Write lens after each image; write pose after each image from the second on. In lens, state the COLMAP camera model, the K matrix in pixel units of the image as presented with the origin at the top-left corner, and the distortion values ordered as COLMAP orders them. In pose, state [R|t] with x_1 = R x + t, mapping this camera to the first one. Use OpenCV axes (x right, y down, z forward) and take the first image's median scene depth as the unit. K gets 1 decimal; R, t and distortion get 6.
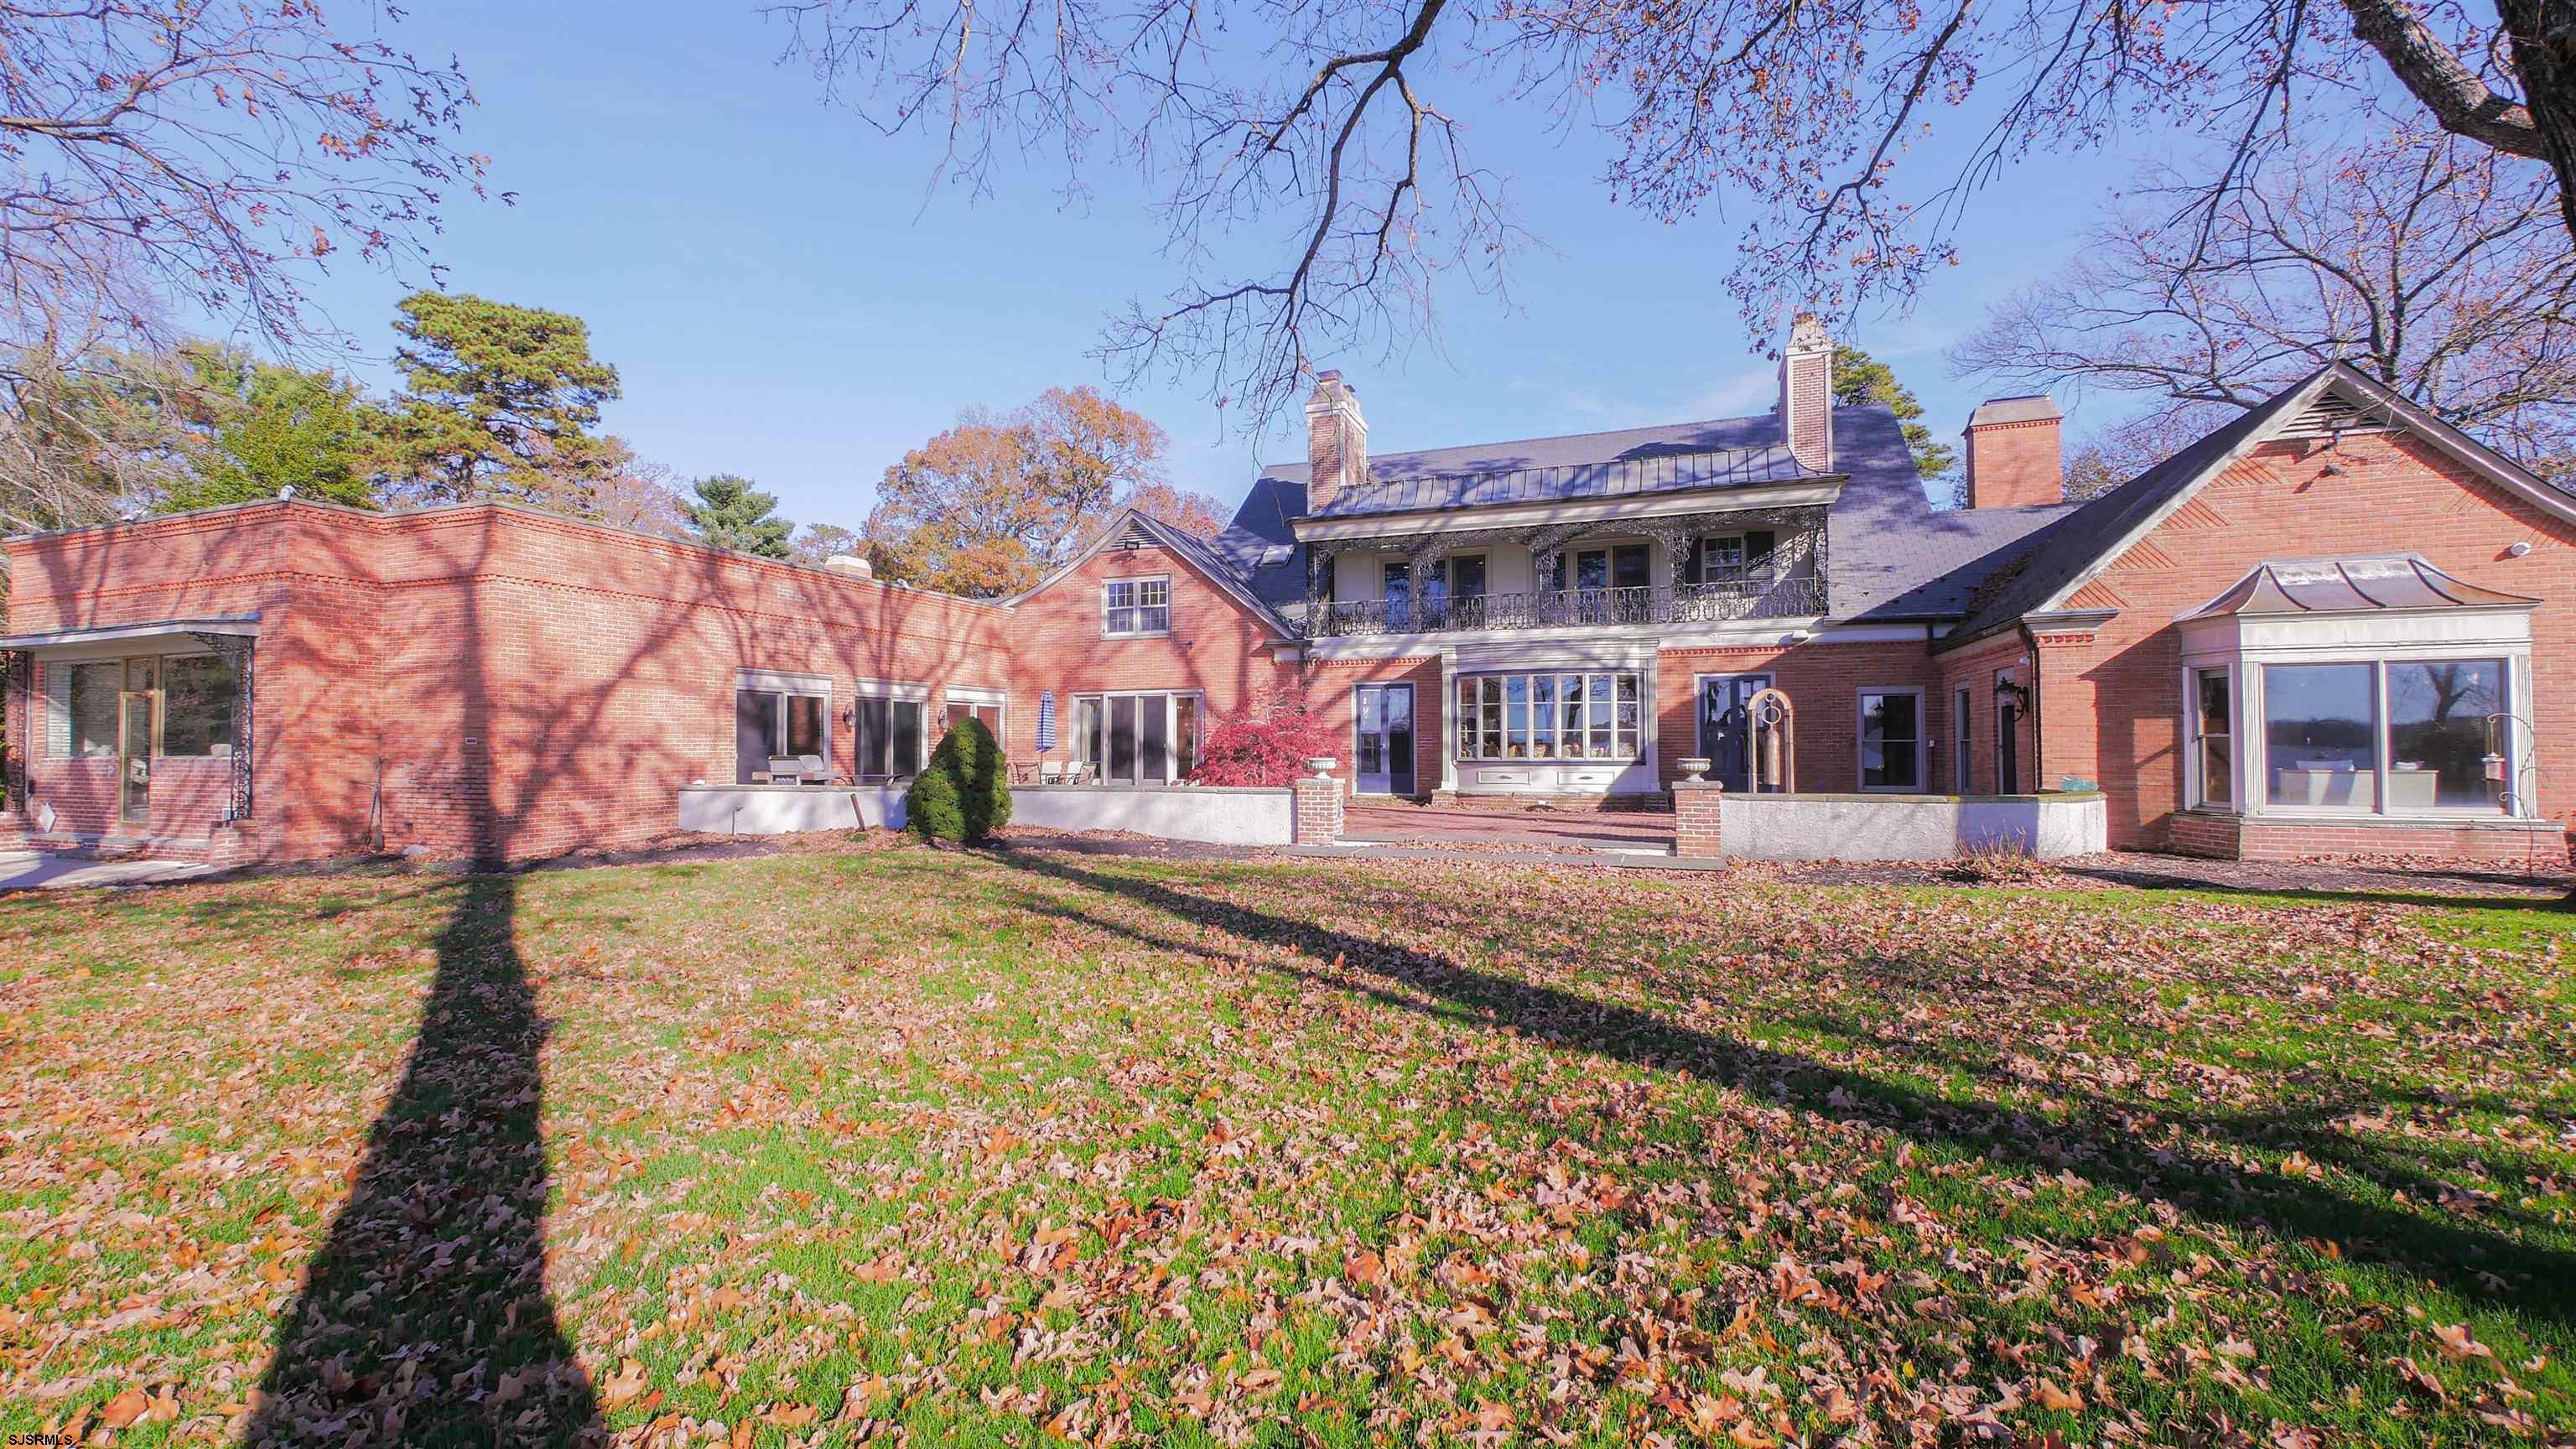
lens RADIAL K [[1058.1, 0, 1286.1], [0, 1058.1, 722.0], [0, 0, 1]] dist [-0.008374, 0.000960]
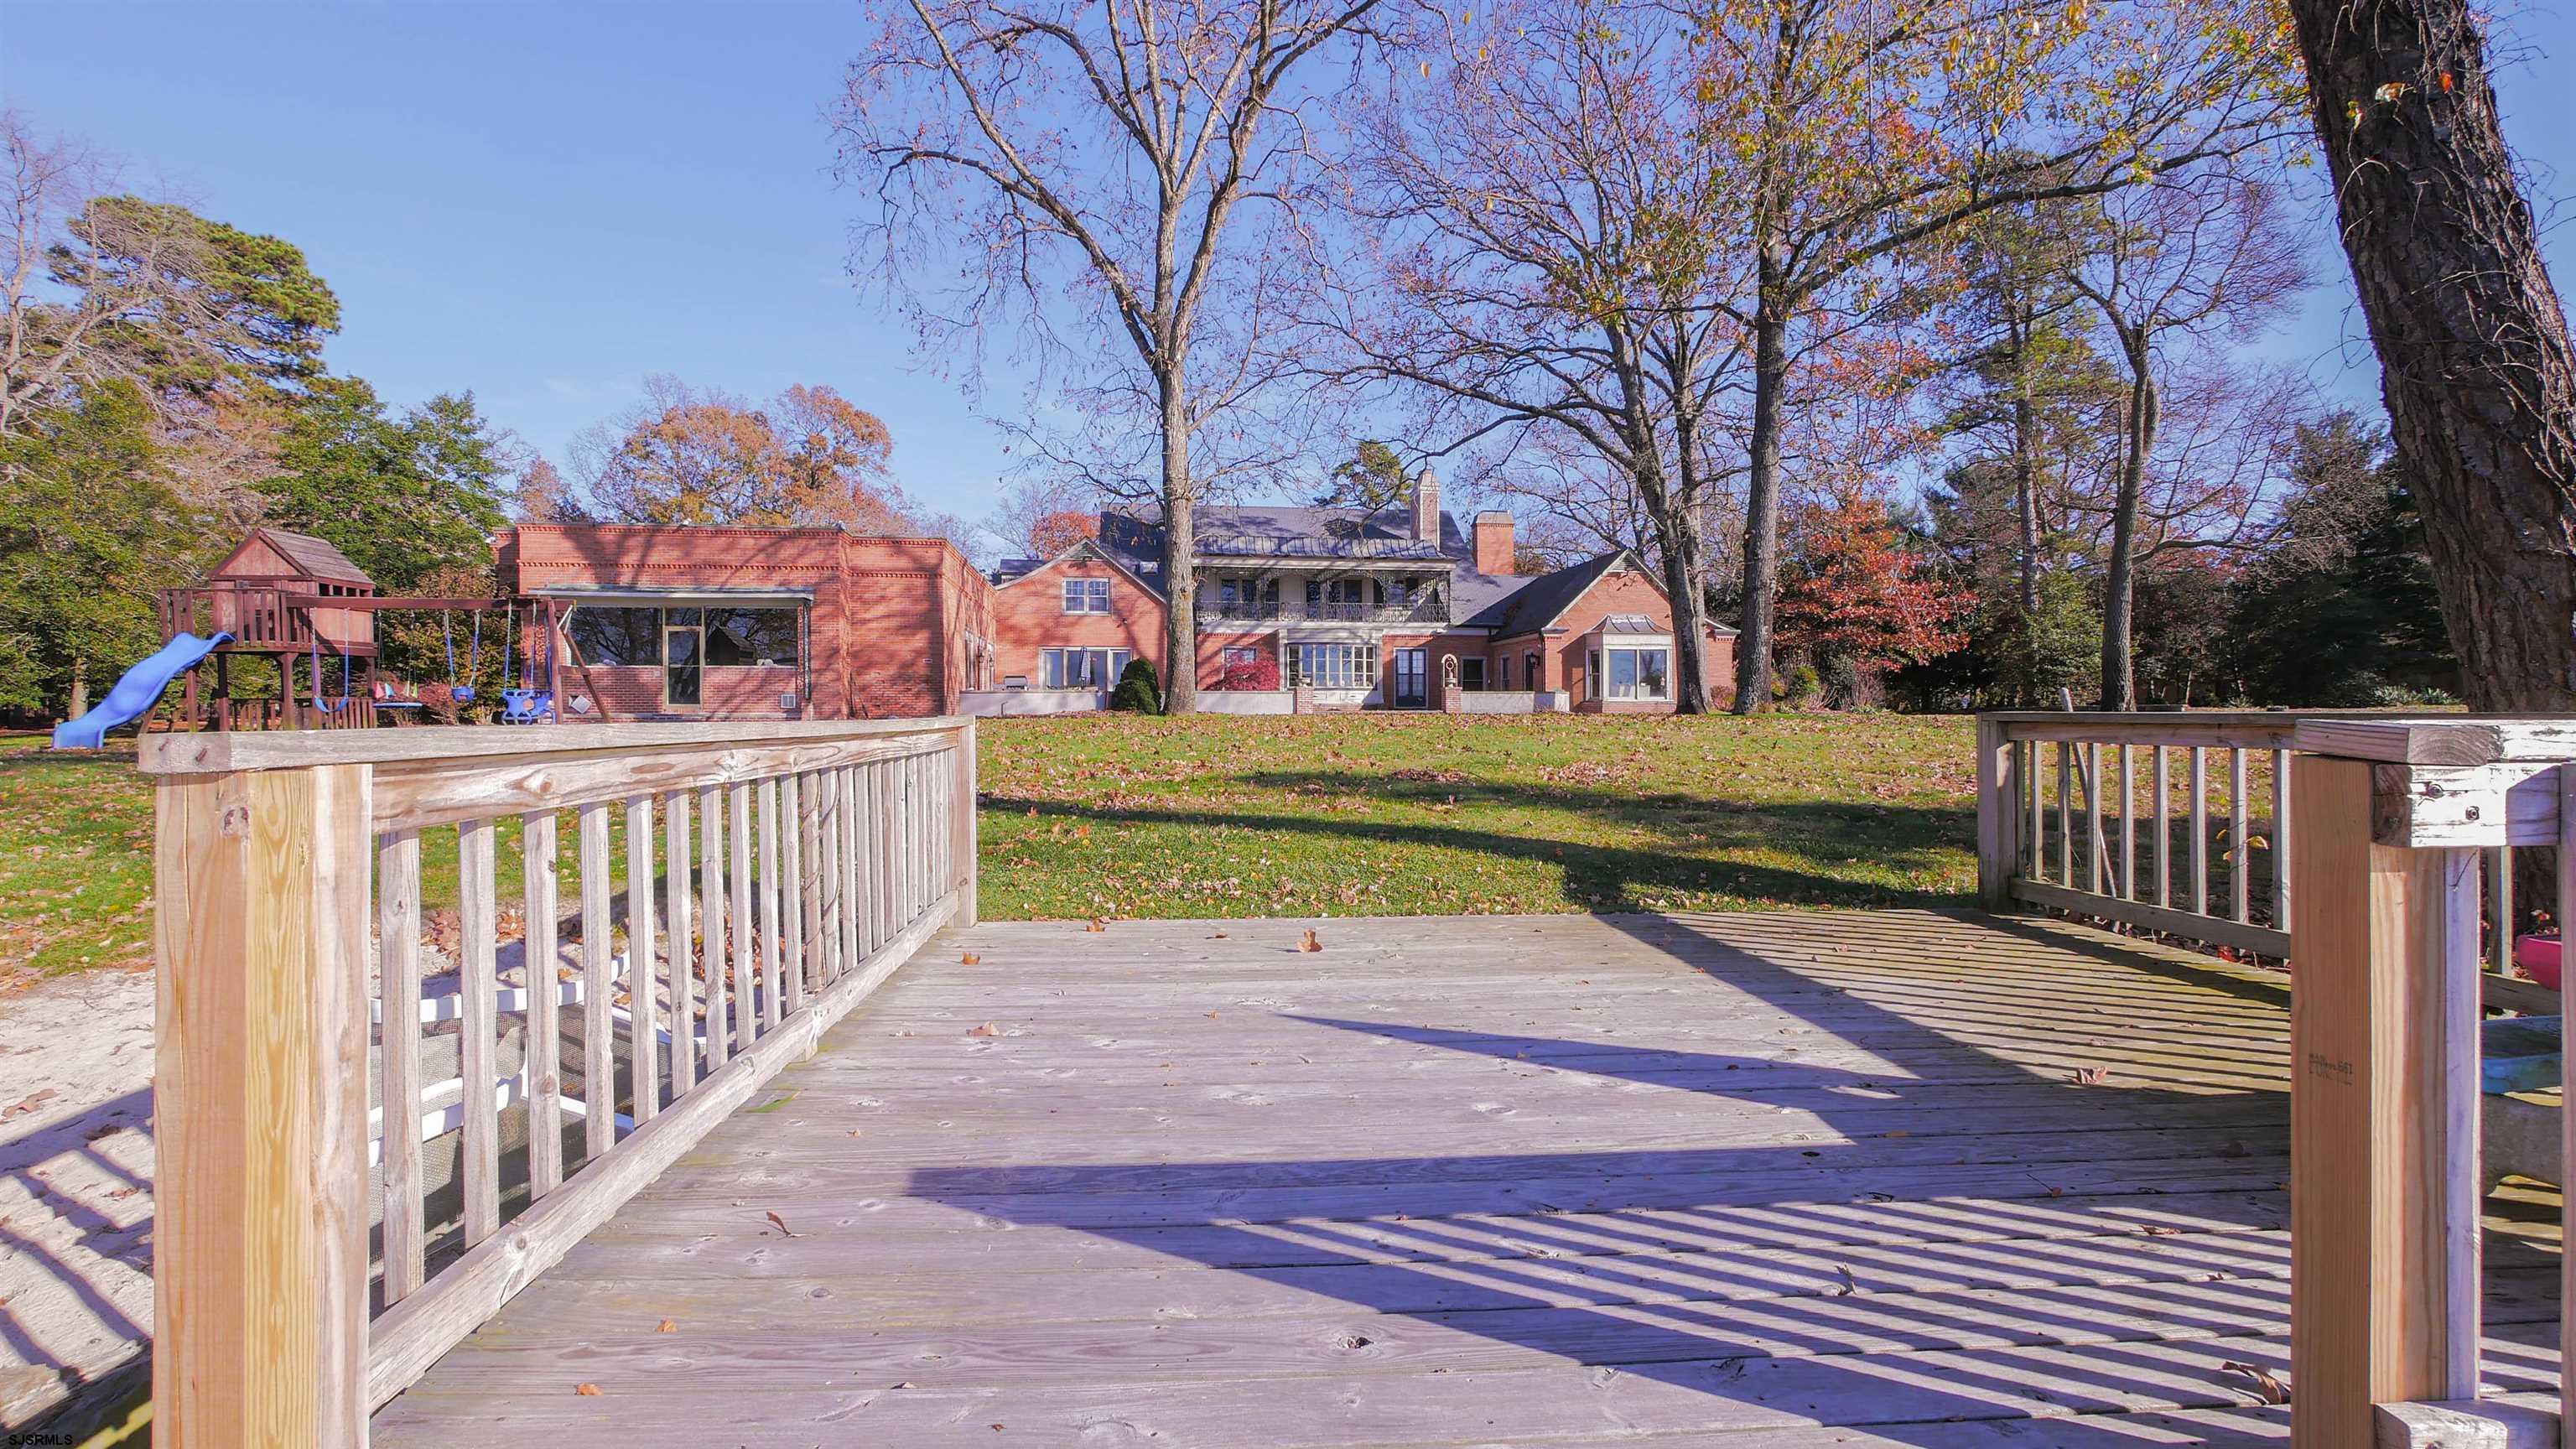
lens RADIAL K [[1058.1, 0, 1286.1], [0, 1058.1, 722.0], [0, 0, 1]] dist [-0.008374, 0.000960]
pose [[0.876949, 0.003747, 0.480568, -0.817029], [-0.014380, 0.999726, 0.018445, 0.067803], [-0.480368, -0.023086, 0.876763, -0.742394]]
